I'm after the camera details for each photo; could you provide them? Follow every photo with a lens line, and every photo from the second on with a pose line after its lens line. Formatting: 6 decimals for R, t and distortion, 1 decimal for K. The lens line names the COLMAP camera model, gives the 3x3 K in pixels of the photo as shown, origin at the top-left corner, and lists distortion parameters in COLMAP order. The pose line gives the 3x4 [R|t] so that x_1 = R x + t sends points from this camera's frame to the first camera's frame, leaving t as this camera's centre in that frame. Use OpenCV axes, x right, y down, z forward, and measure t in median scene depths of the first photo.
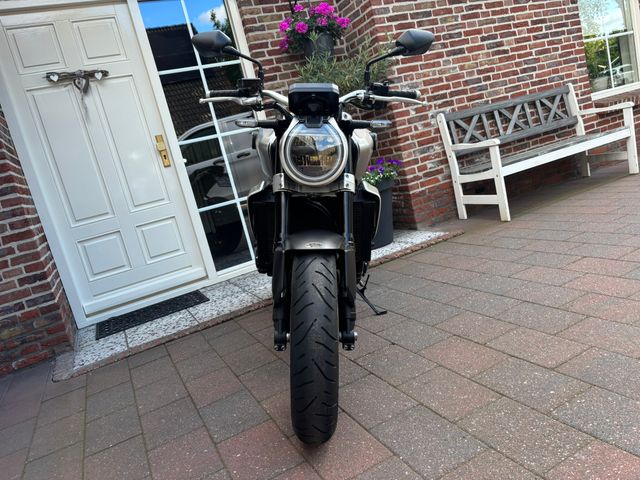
lens RADIAL K [[491.4, 0, 333.2], [0, 491.4, 238.5], [0, 0, 1]] dist [0.032541, -0.055188]
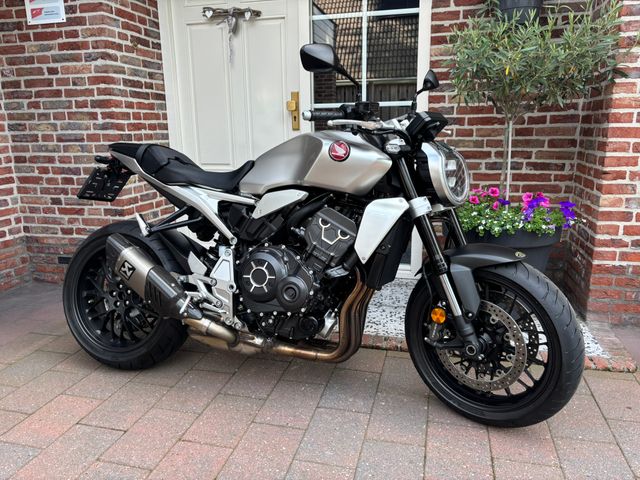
lens RADIAL K [[491.4, 0, 316.8], [0, 491.4, 255.1], [0, 0, 1]] dist [0.032541, -0.055188]
pose [[0.732666, 0.374565, -0.568244, 0.254180], [-0.277884, 0.926802, 0.252623, -0.162912], [0.621274, -0.027182, 0.783122, 0.316274]]
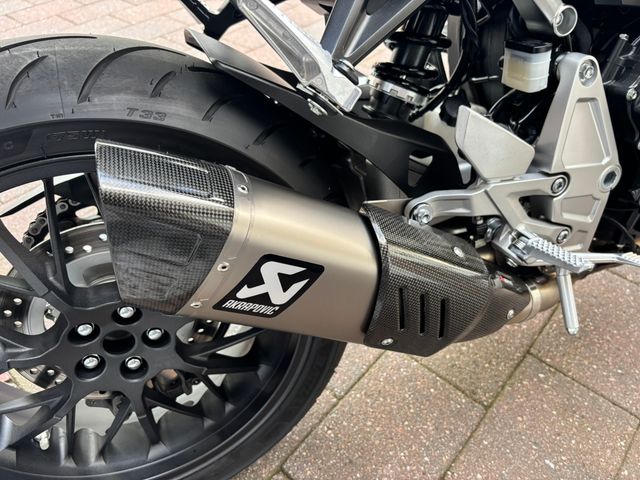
lens RADIAL K [[491.4, 0, 308.5], [0, 491.4, 232.9], [0, 0, 1]] dist [0.032541, -0.055188]
pose [[0.980824, 0.162576, 0.107484, -0.146841], [-0.194870, 0.826707, 0.527808, -0.044612], [-0.003049, -0.538633, 0.842535, 0.492869]]
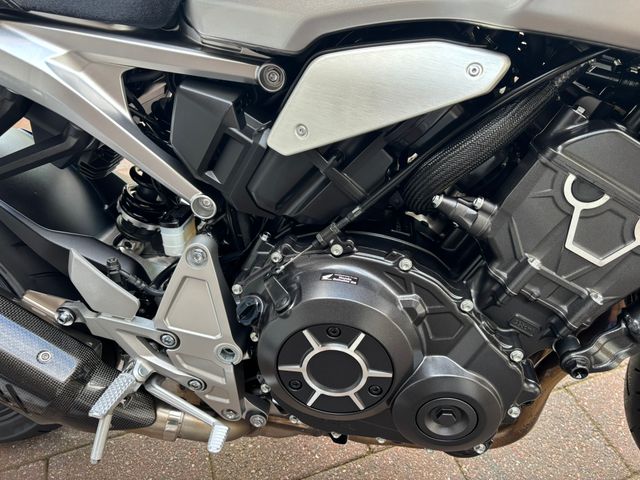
lens RADIAL K [[491.4, 0, 313.3], [0, 491.4, 247.5], [0, 0, 1]] dist [0.032541, -0.055188]
pose [[0.836716, 0.497794, -0.228268, -0.007956], [-0.273649, 0.741102, 0.613094, -0.125753], [0.474365, -0.450521, 0.756313, 0.532059]]
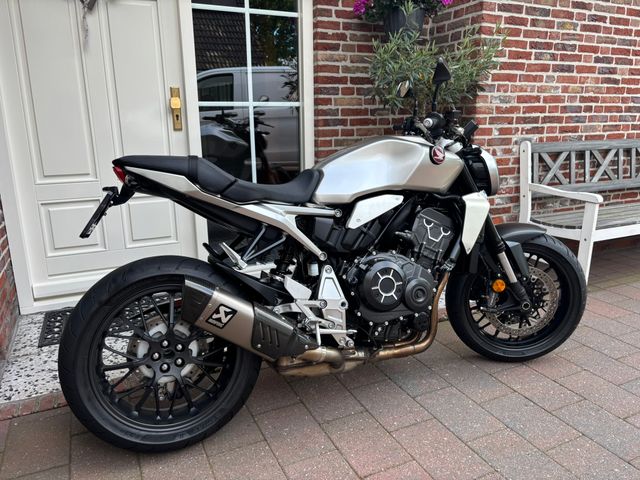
lens RADIAL K [[491.4, 0, 334.7], [0, 491.4, 244.9], [0, 0, 1]] dist [0.032541, -0.055188]
pose [[0.973989, 0.222169, 0.044567, -0.086892], [-0.224929, 0.971749, 0.071487, -0.078382], [-0.027425, -0.079652, 0.996445, 0.201790]]
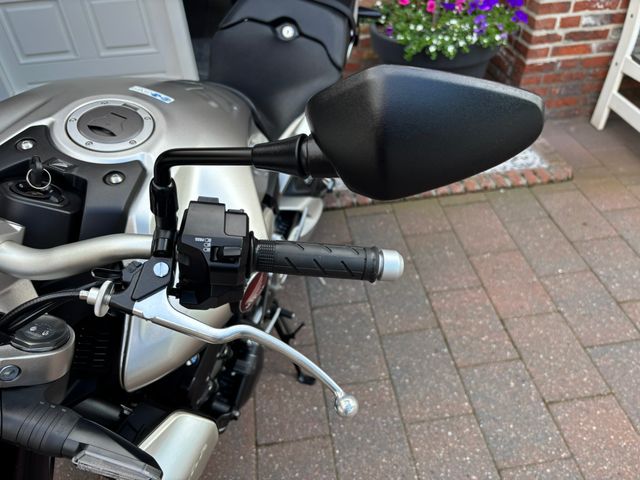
lens RADIAL K [[491.4, 0, 328.5], [0, 491.4, 246.7], [0, 0, 1]] dist [0.032541, -0.055188]
pose [[0.934306, 0.347494, -0.079504, 0.062701], [-0.241801, 0.781665, 0.574919, -0.202560], [0.261926, -0.517926, 0.814339, 0.369465]]
